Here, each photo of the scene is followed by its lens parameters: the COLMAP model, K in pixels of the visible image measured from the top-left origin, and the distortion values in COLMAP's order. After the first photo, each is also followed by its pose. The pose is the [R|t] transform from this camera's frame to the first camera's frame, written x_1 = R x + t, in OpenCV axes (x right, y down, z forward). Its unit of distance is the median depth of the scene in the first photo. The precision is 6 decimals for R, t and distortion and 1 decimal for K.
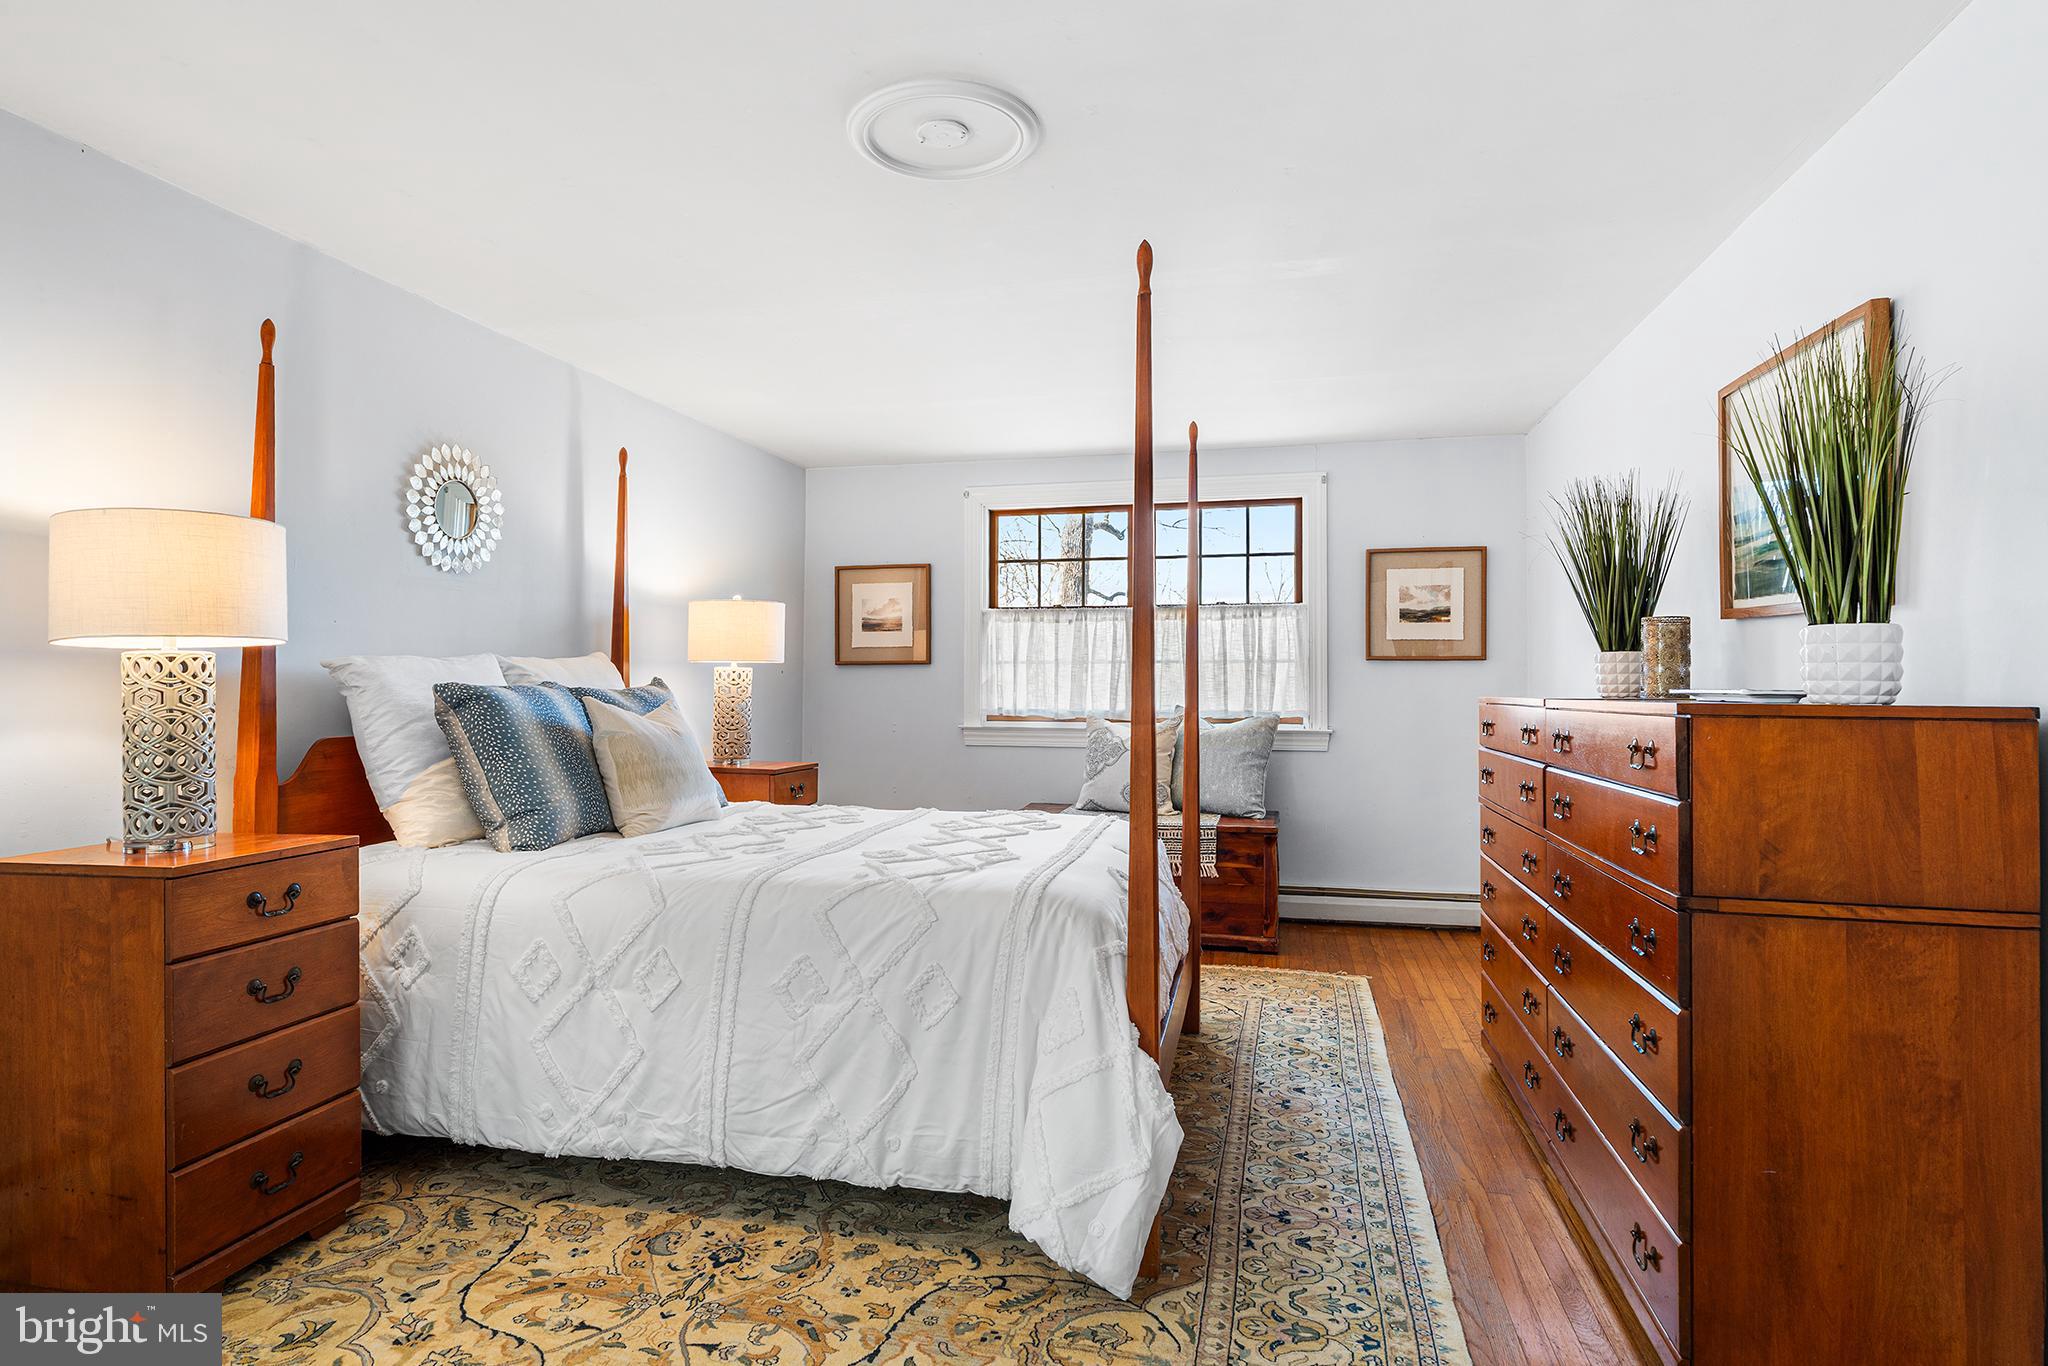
lens RADIAL K [[1028.5, 0, 1030.4], [0, 1028.5, 682.7], [0, 0, 1]] dist [-0.000106, 0.000001]
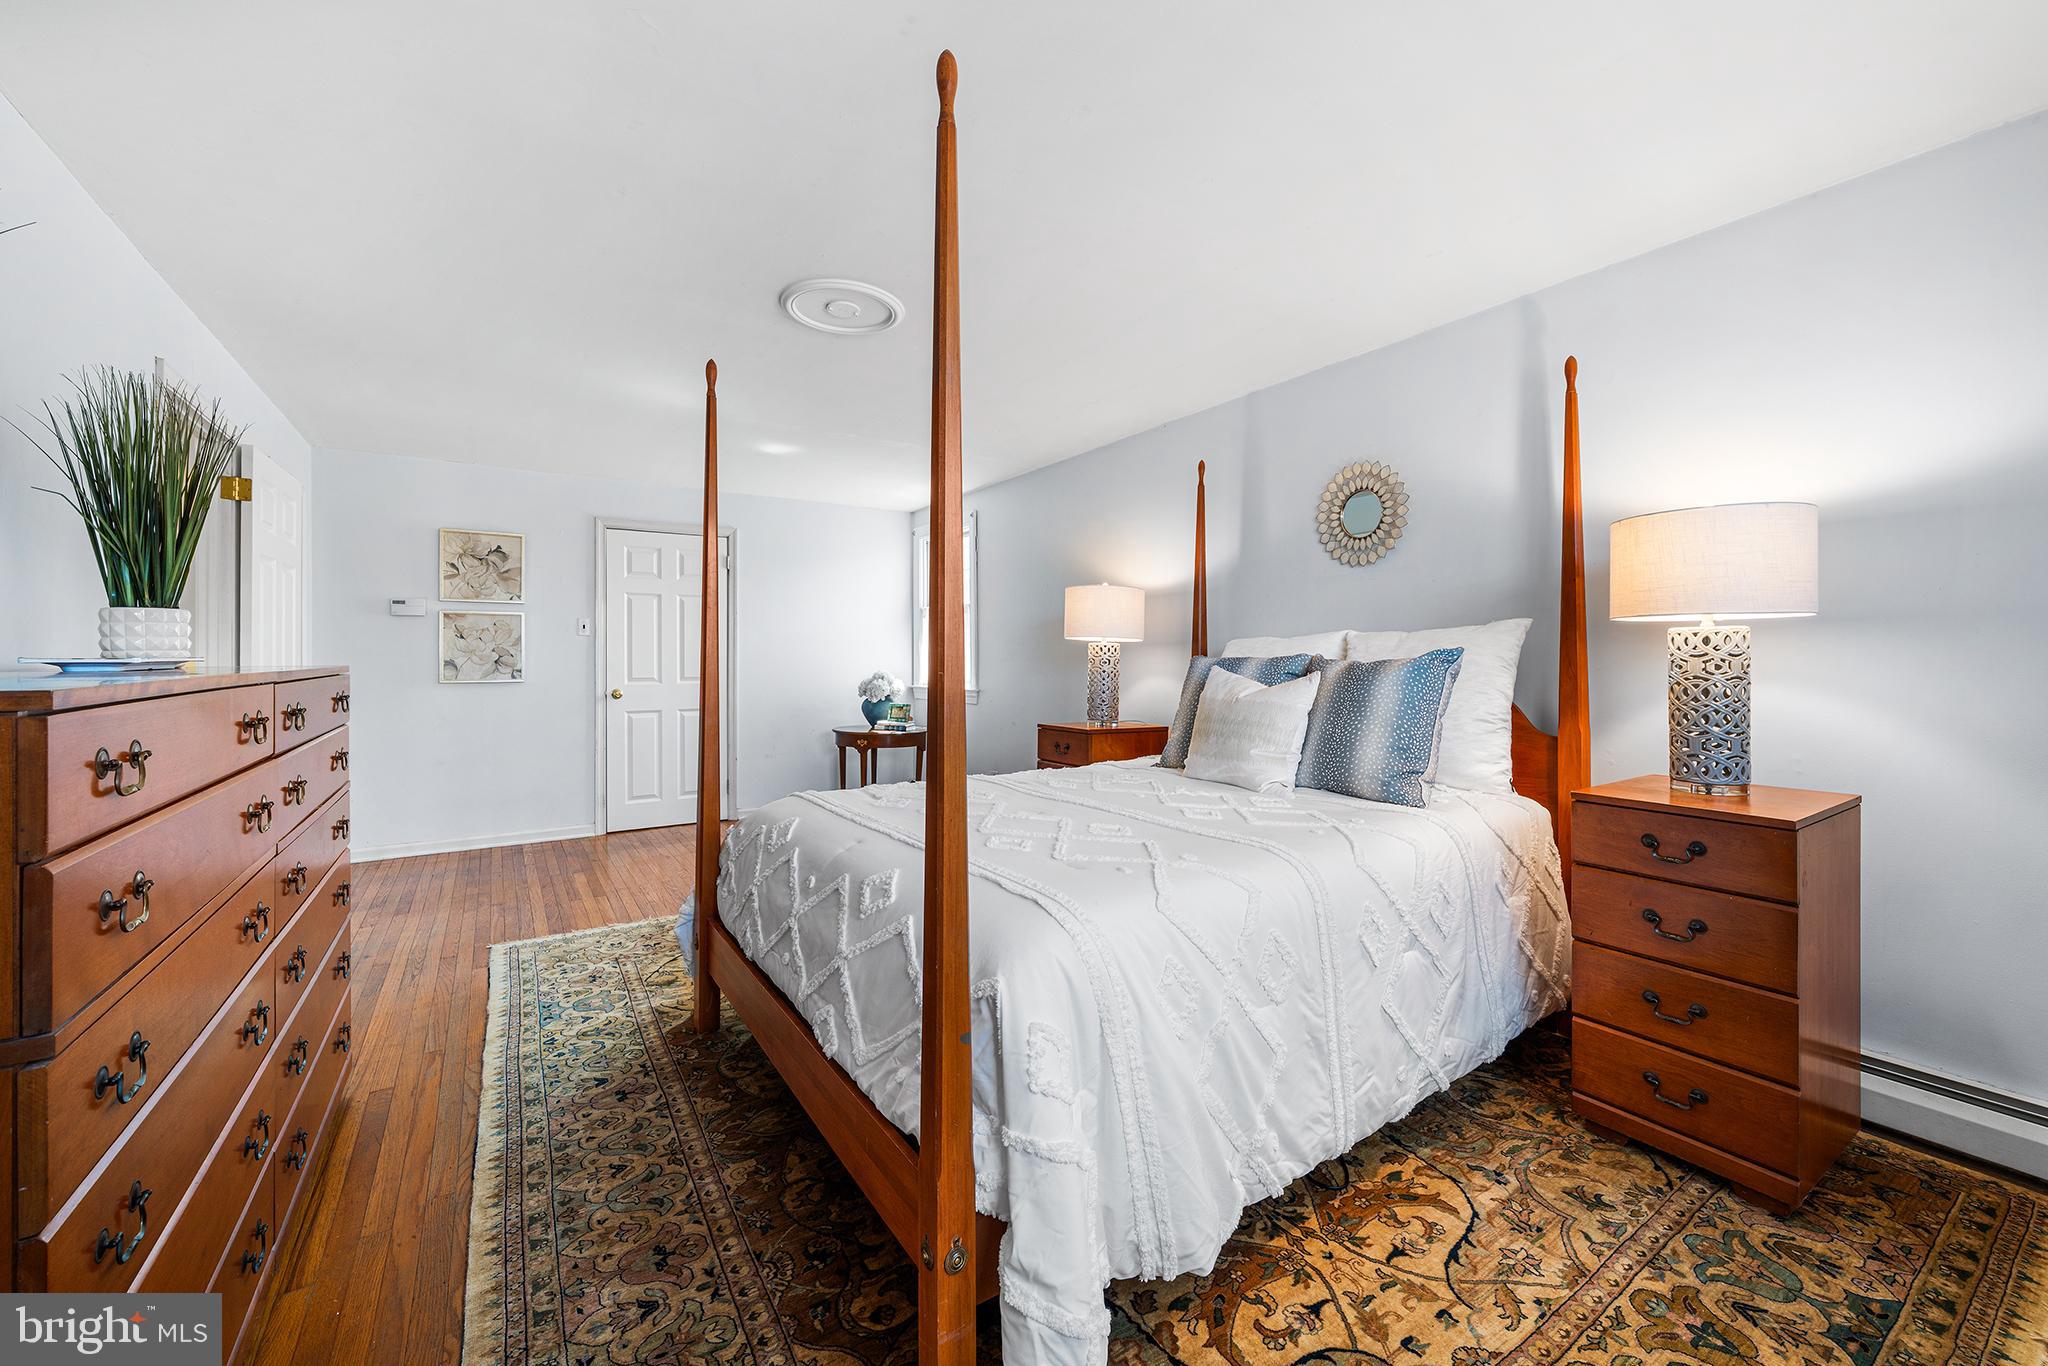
lens RADIAL K [[792.6, 0, 1031.7], [0, 792.6, 662.5], [0, 0, 1]] dist [0.000741, -0.000002]
pose [[-0.674924, 0.004766, -0.737872, 0.569842], [0.006965, 0.999976, 0.000088, 0.006596], [0.737855, -0.005080, -0.674940, 1.863950]]
